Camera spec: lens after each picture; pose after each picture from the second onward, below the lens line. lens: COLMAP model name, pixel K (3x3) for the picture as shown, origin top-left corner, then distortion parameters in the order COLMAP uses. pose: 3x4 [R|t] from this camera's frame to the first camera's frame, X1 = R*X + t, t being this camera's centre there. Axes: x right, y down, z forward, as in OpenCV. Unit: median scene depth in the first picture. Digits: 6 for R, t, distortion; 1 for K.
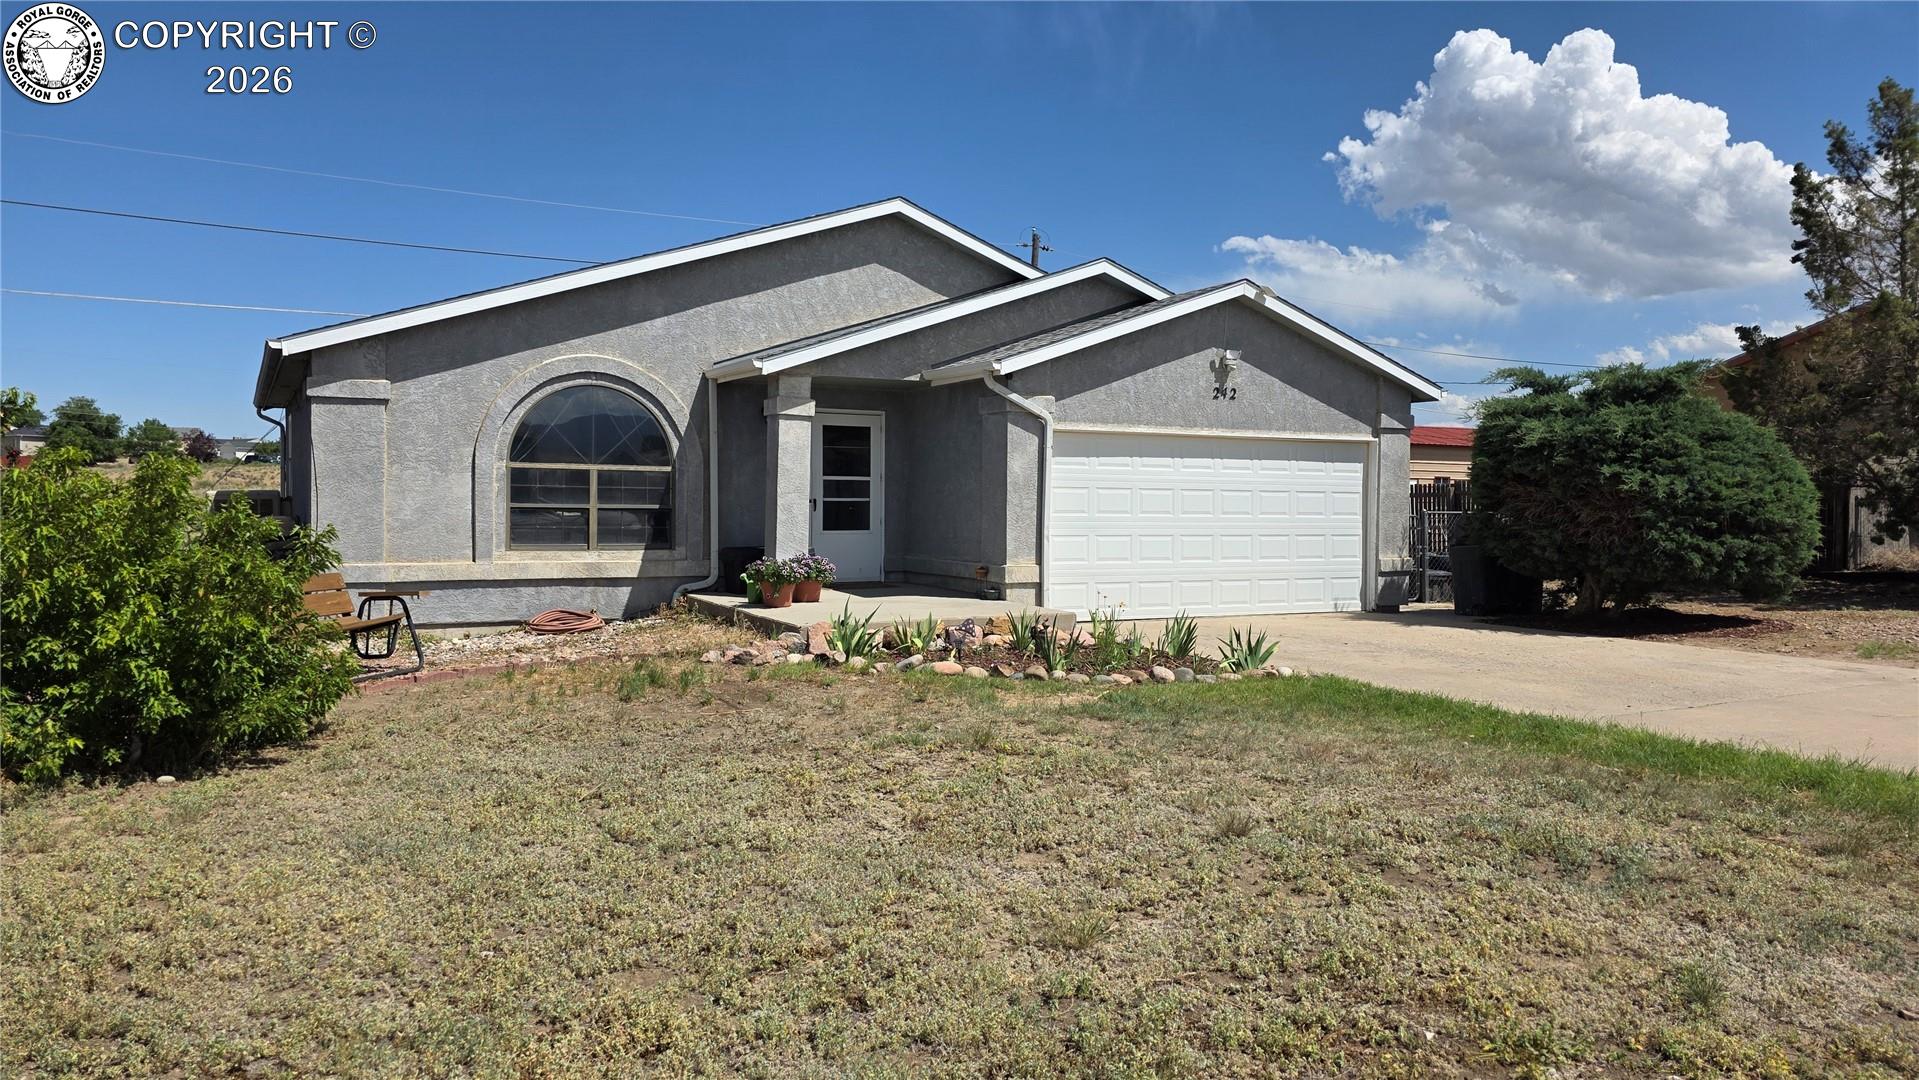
lens RADIAL K [[1268.6, 0, 959.5], [0, 1268.6, 540.0], [0, 0, 1]] dist [0.099698, -0.120191]
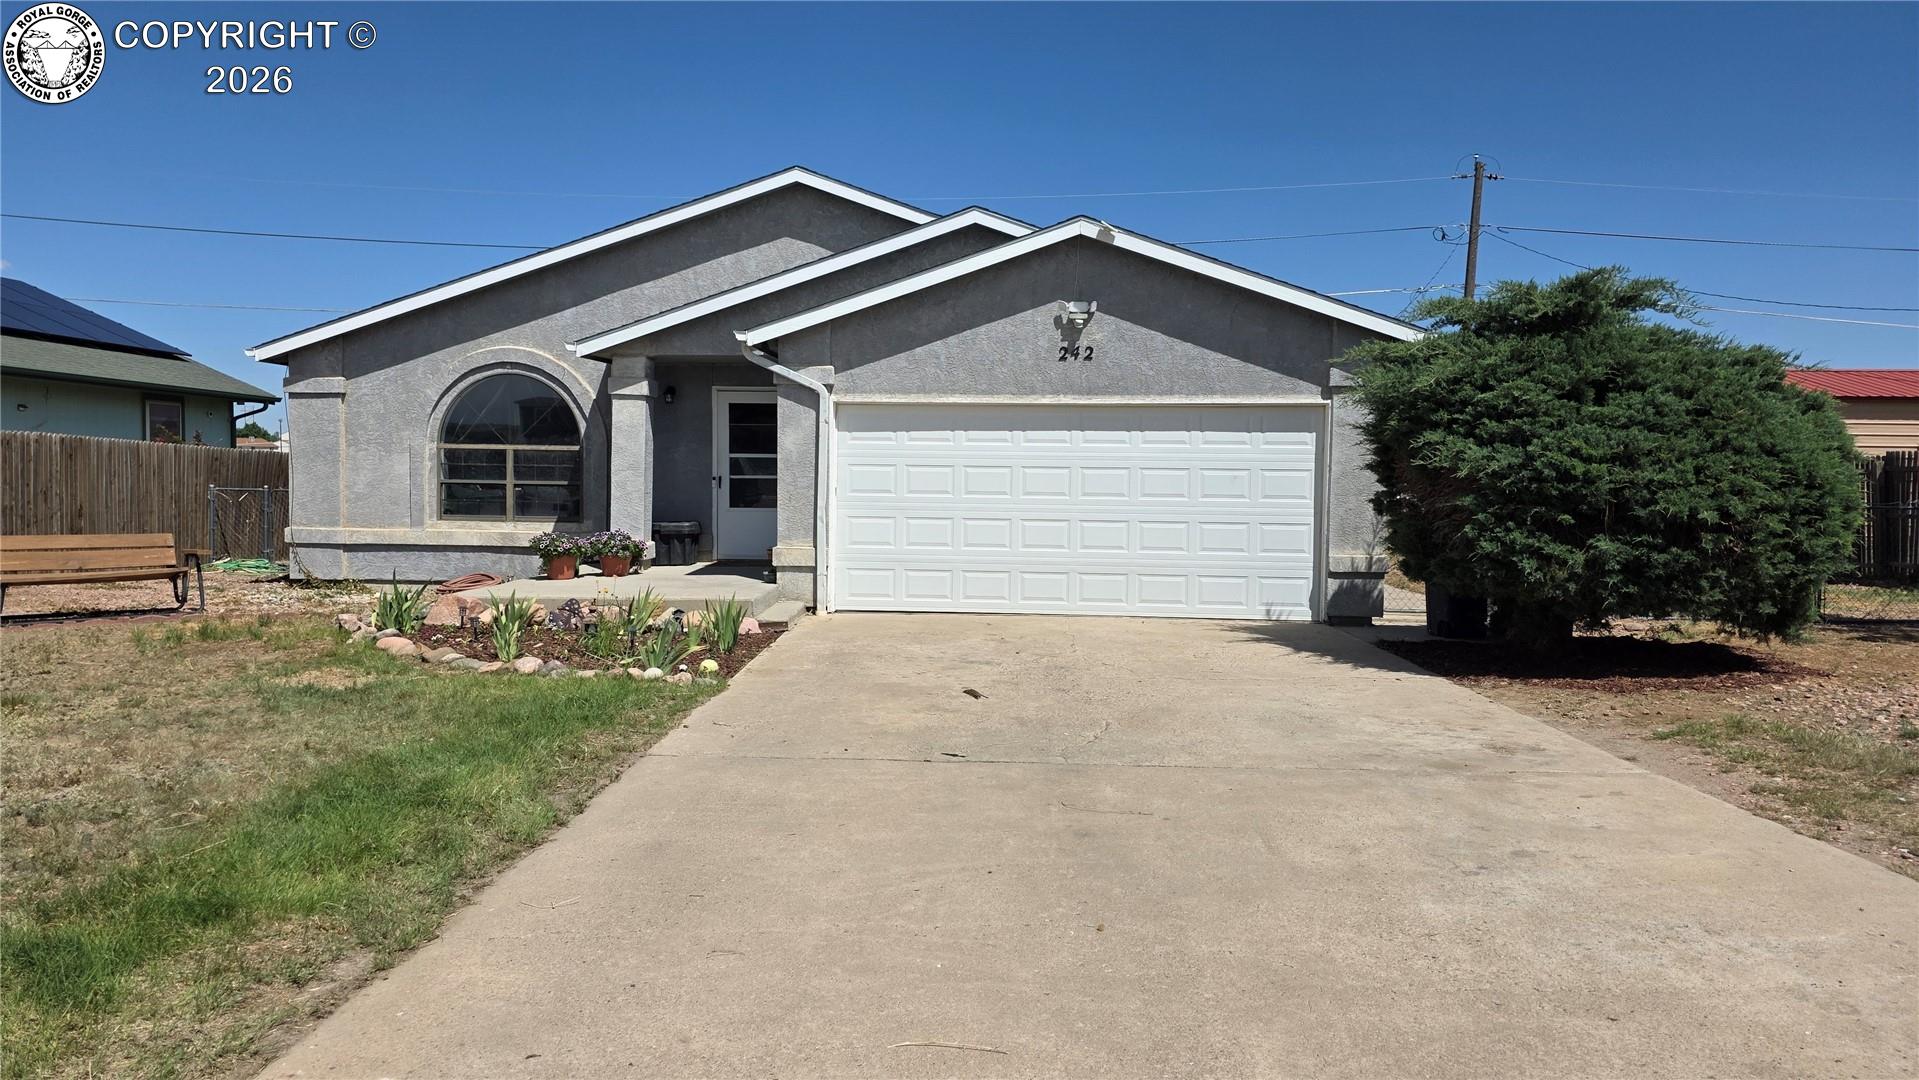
lens RADIAL K [[1269.0, 0, 943.8], [0, 1269.0, 542.2], [0, 0, 1]] dist [0.083864, -0.086969]
pose [[0.845463, 0.029862, -0.533199, 0.624496], [-0.019818, 0.999502, 0.024553, -0.008972], [0.533666, -0.010191, 0.845634, 0.251676]]
